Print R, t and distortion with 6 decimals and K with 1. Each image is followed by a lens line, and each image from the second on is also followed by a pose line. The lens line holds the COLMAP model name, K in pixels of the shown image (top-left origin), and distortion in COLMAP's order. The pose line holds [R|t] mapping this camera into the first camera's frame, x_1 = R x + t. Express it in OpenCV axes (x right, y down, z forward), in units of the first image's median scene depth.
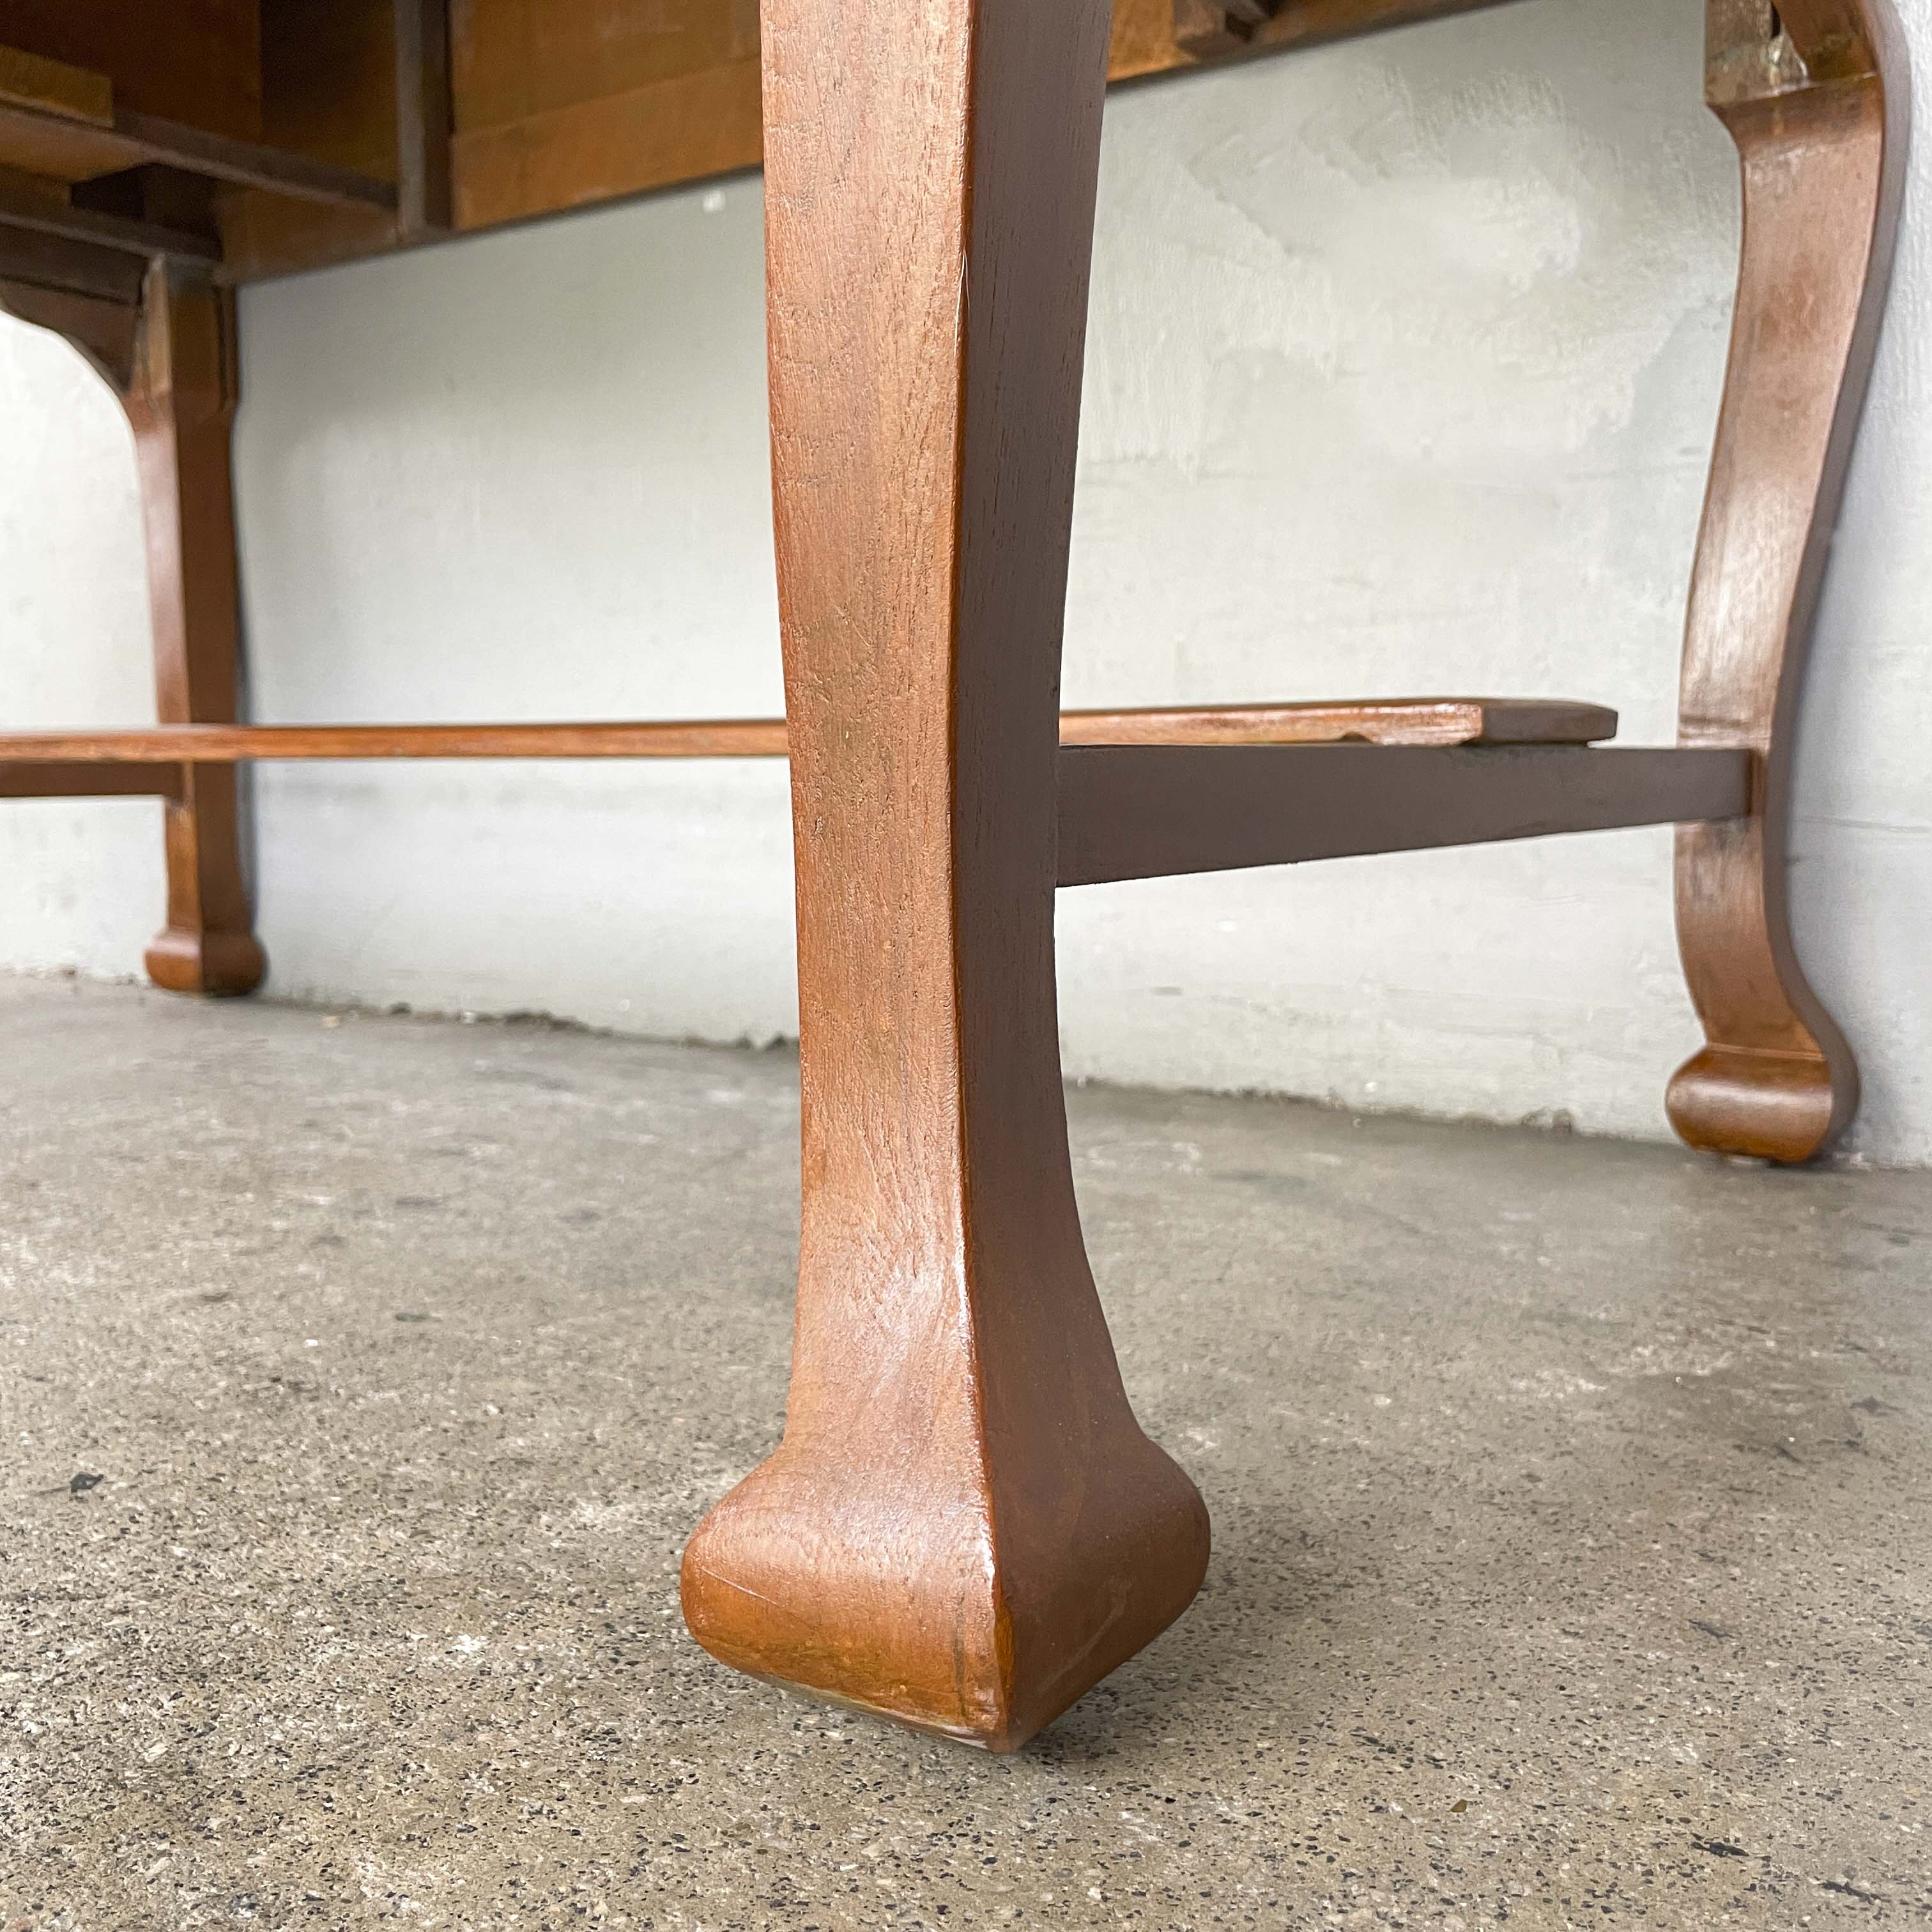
lens RADIAL K [[1982.3, 0, 929.7], [0, 1982.3, 954.7], [0, 0, 1]] dist [0.018548, 0.000000]
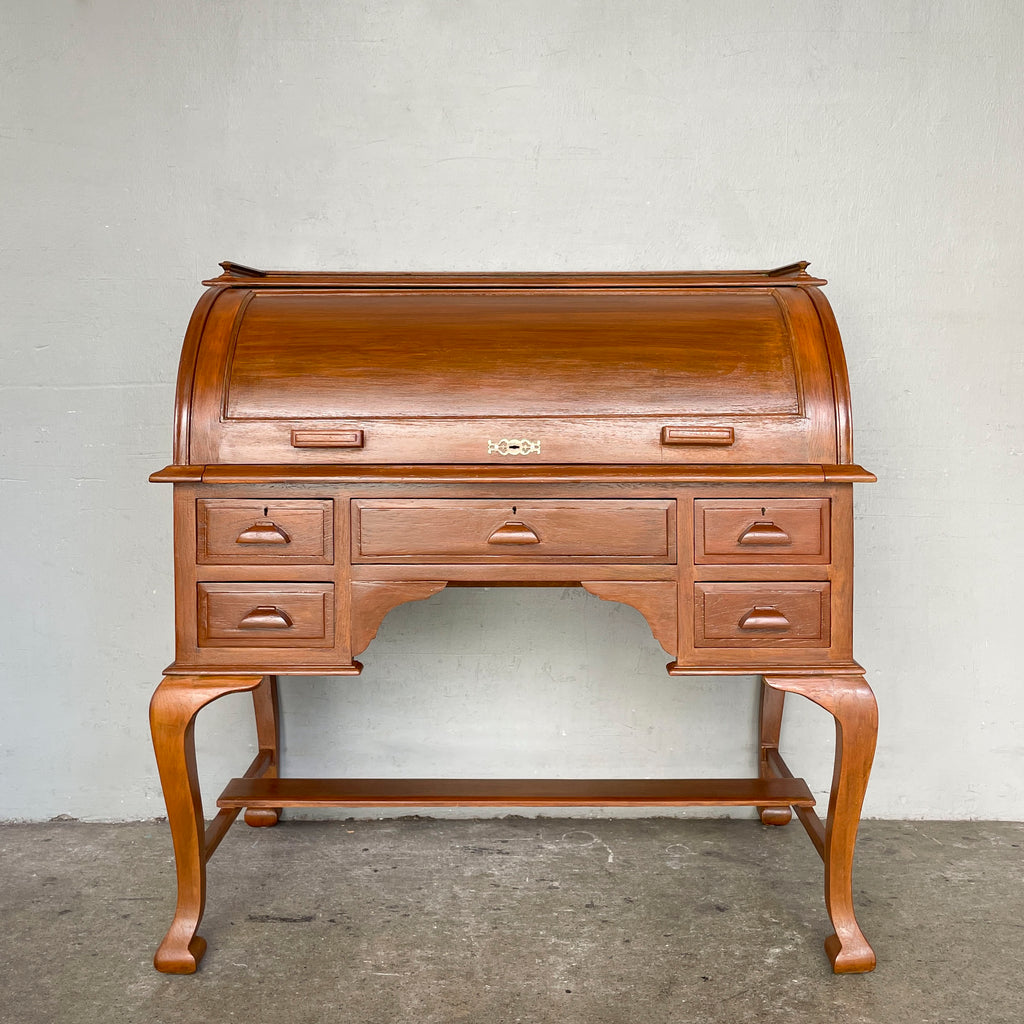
lens RADIAL K [[1176.8, 0, 512.3], [0, 1176.8, 420.2], [0, 0, 1]] dist [0.044245, 0.000000]
pose [[0.821622, -0.034182, 0.569007, -3.356712], [0.060941, 0.997747, -0.028058, -1.626652], [-0.566766, 0.057729, 0.821854, -2.154190]]
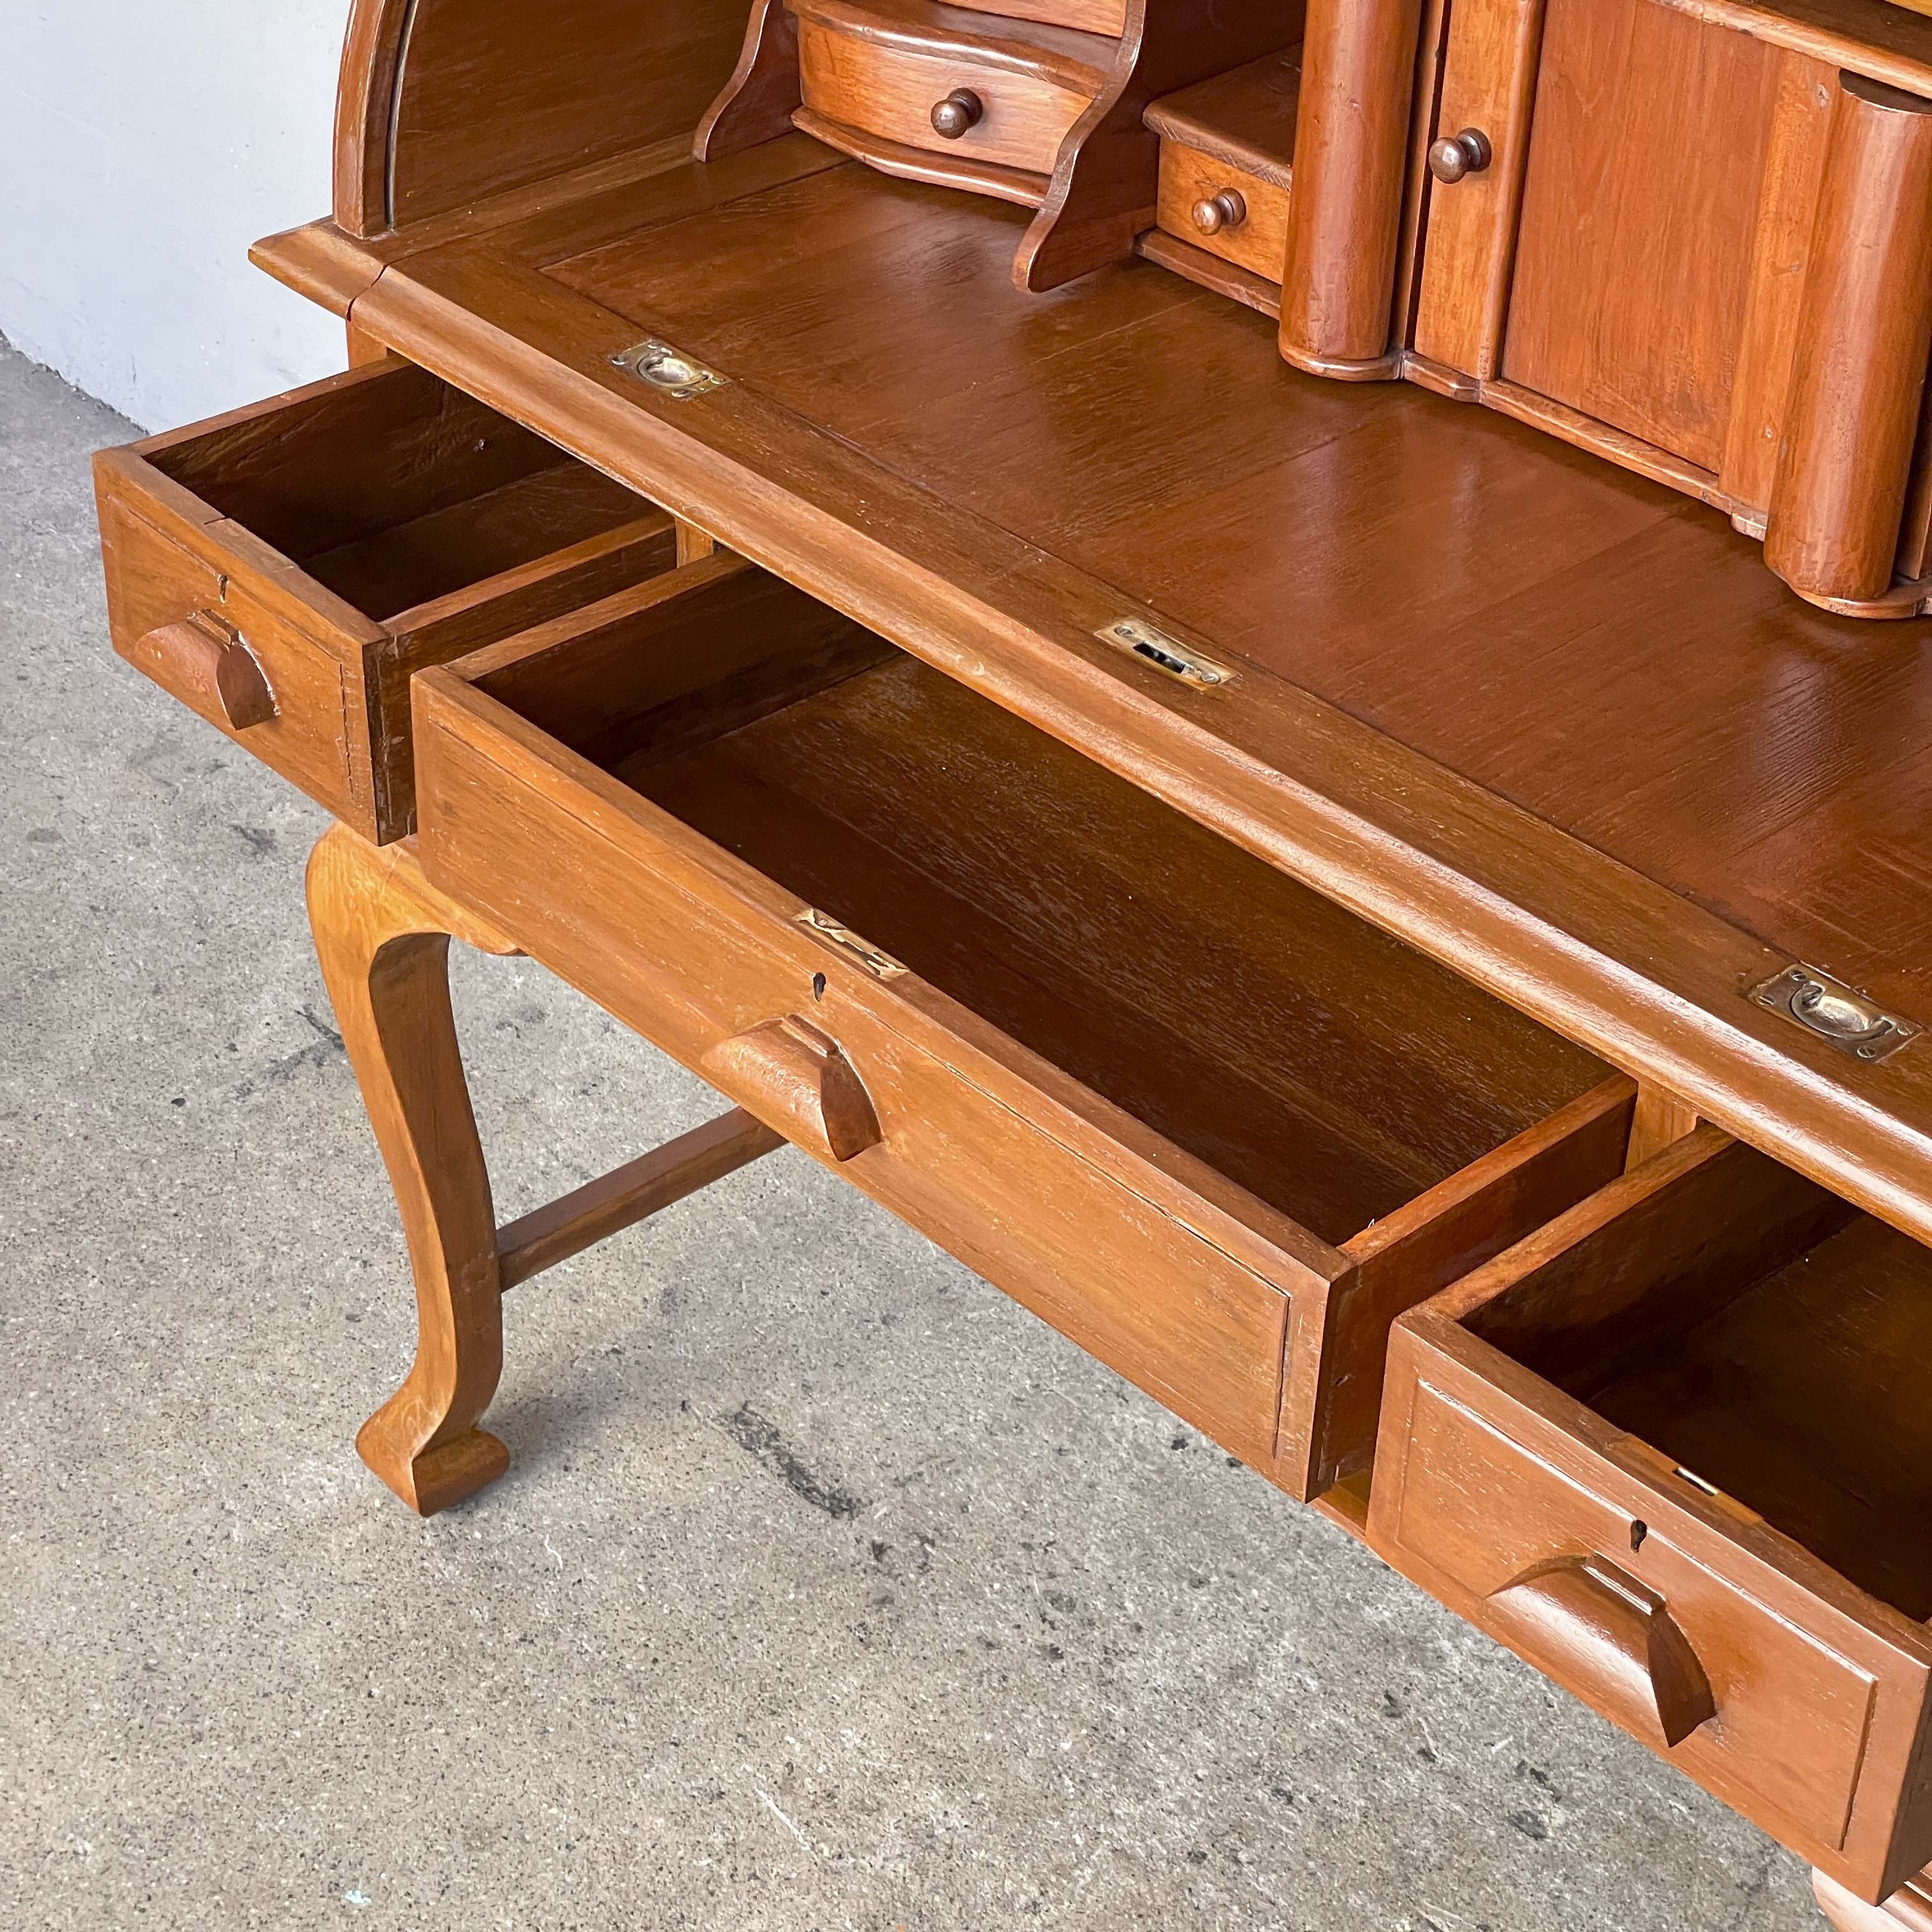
lens RADIAL K [[3796.0, 0, 963.8], [0, 3796.0, 936.2], [0, 0, 1]] dist [0.088503, 0.000000]
pose [[0.978667, 0.140028, -0.150344, -0.591972], [-0.050159, 0.872467, 0.486091, -2.993568], [0.199237, -0.468180, 0.860878, -1.720072]]
